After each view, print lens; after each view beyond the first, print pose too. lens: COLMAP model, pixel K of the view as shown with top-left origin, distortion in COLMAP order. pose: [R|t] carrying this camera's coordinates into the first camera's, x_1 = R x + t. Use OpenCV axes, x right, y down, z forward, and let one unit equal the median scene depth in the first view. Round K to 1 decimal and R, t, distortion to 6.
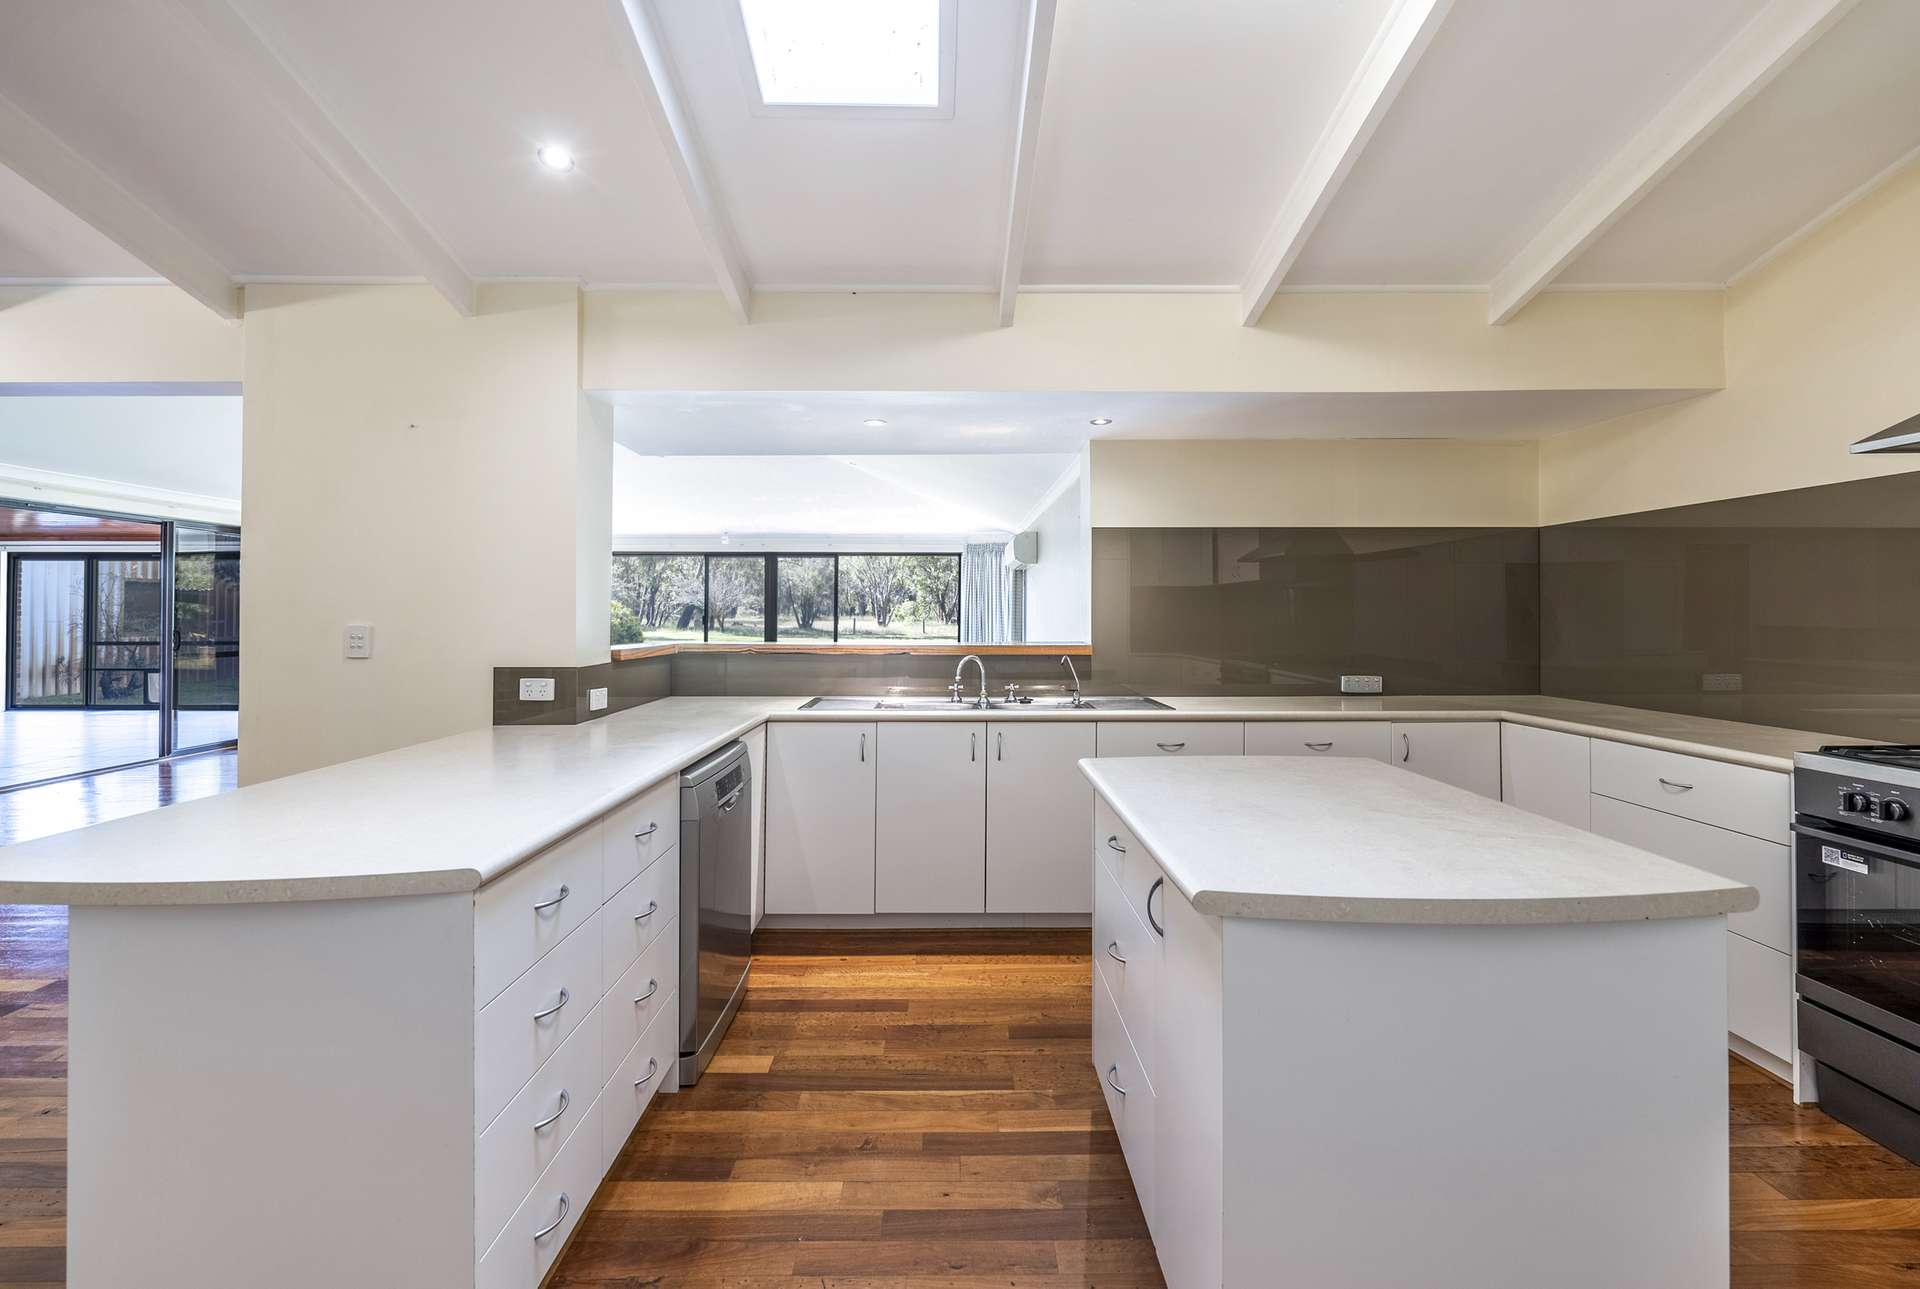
lens RADIAL K [[814.5, 0, 949.4], [0, 814.5, 613.6], [0, 0, 1]] dist [0.002930, 0.000099]
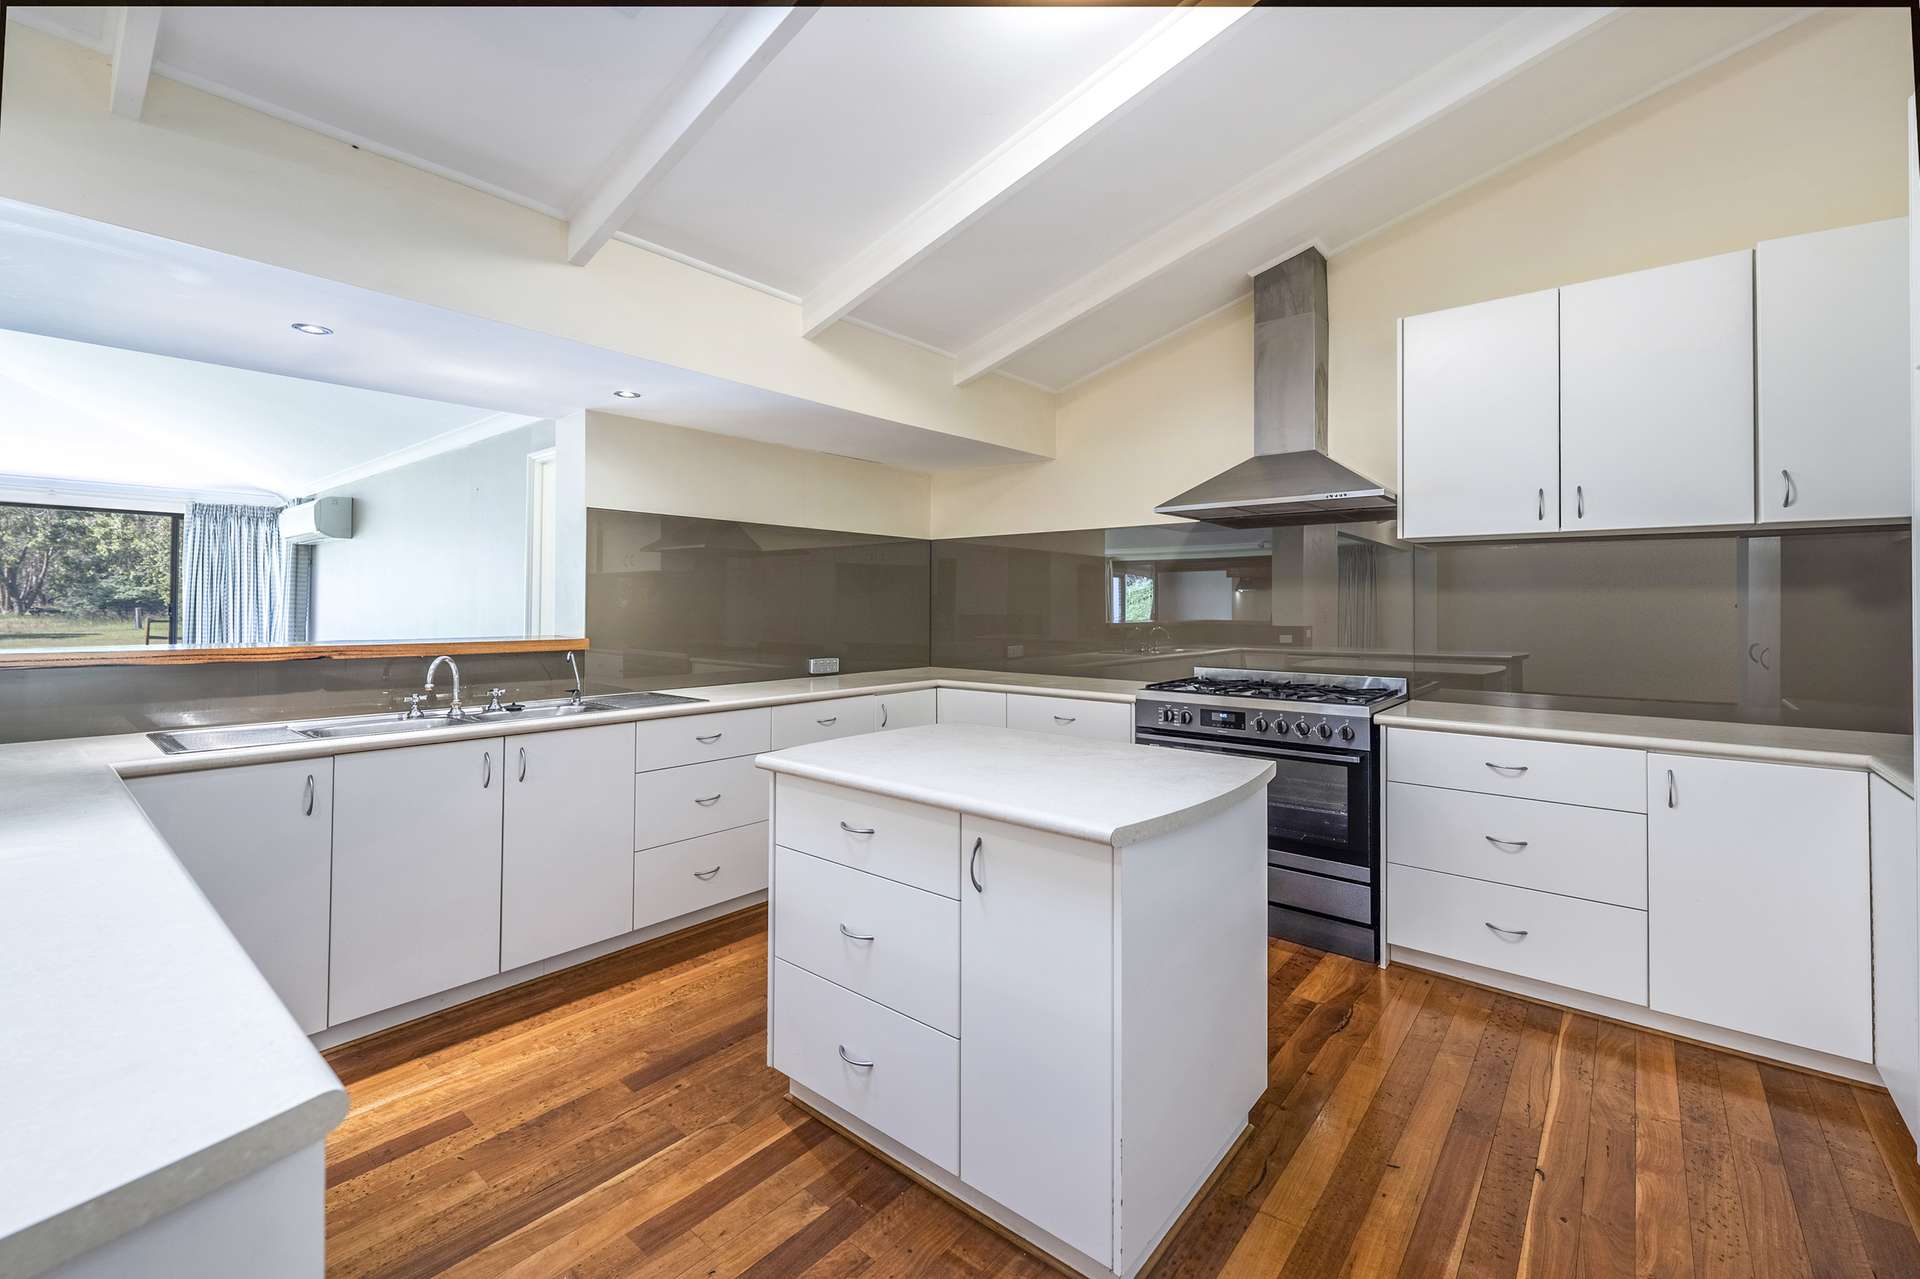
lens RADIAL K [[810.8, 0, 946.3], [0, 810.8, 600.0], [0, 0, 1]] dist [0.002121, 0.000001]
pose [[0.648085, 0.007937, 0.761527, -0.318847], [-0.005284, 0.999968, -0.005925, -0.000906], [-0.761550, -0.000184, 0.648106, 0.156037]]
